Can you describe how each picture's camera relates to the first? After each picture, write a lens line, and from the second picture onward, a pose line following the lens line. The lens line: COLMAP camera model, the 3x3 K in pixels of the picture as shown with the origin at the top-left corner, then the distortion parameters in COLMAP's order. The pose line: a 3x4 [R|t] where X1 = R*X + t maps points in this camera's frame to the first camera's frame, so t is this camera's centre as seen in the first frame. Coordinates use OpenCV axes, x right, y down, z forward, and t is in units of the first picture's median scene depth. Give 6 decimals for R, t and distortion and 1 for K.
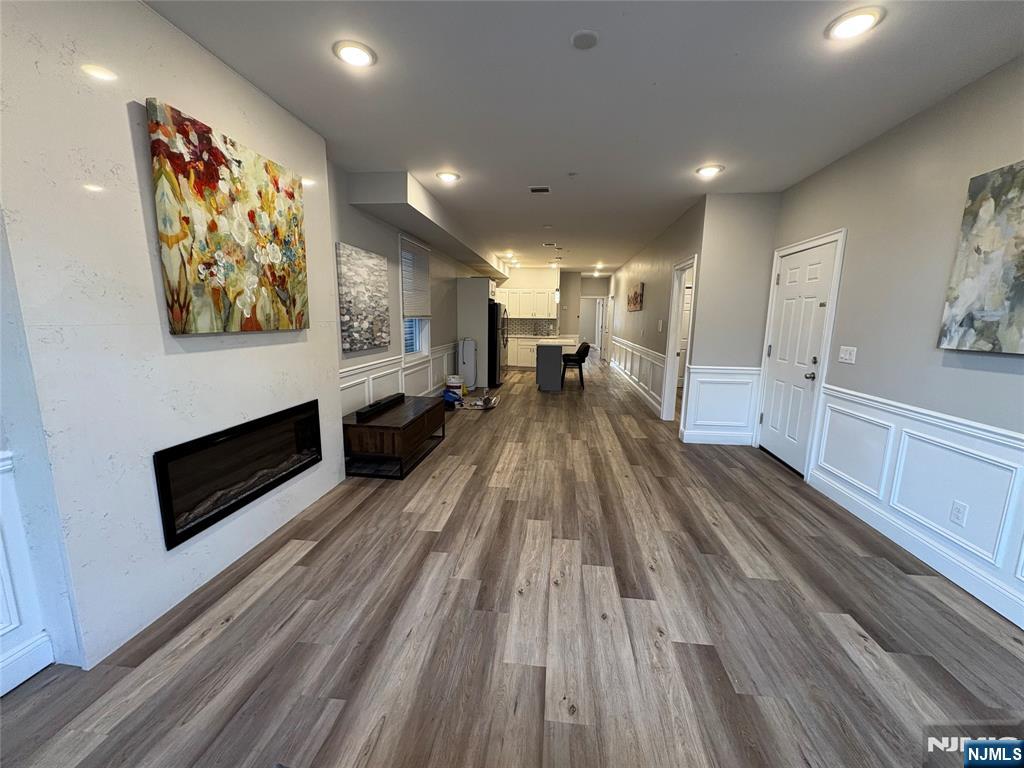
lens RADIAL K [[408.2, 0, 512.1], [0, 408.2, 384.2], [0, 0, 1]] dist [0.000939, -0.000322]
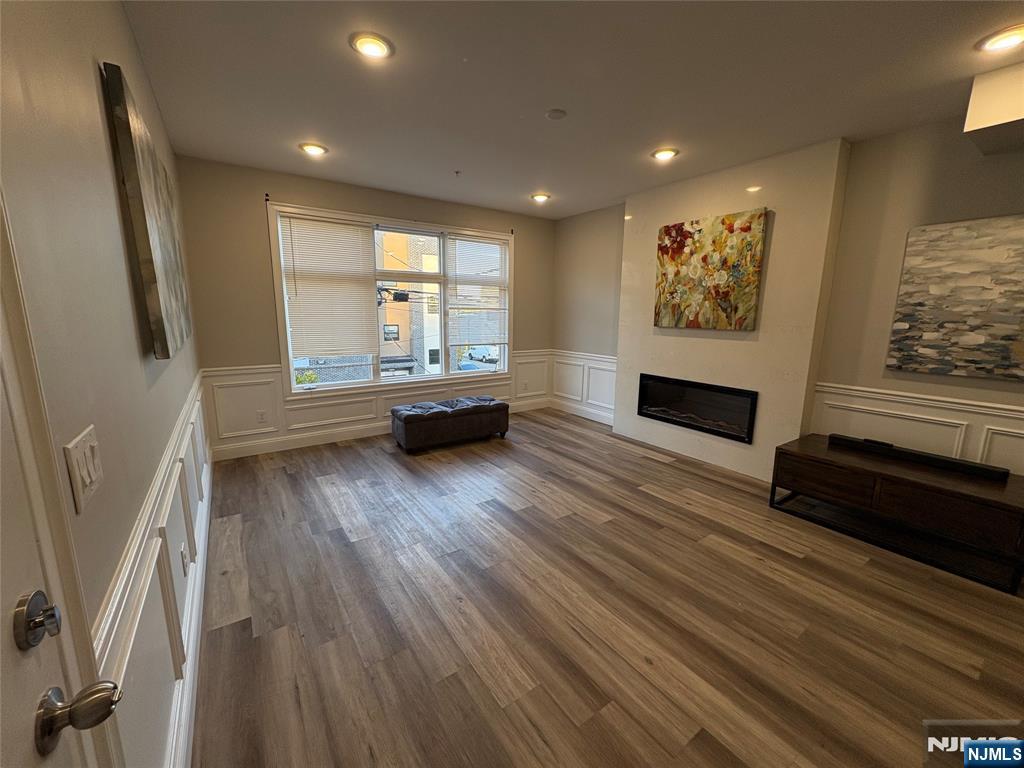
lens RADIAL K [[408.2, 0, 512.3], [0, 408.2, 385.6], [0, 0, 1]] dist [0.000939, -0.000322]
pose [[-0.749737, 0.094501, -0.654953, 1.044518], [-0.131643, 0.948668, 0.287574, -0.288489], [0.648509, 0.301824, -0.698812, 1.753310]]
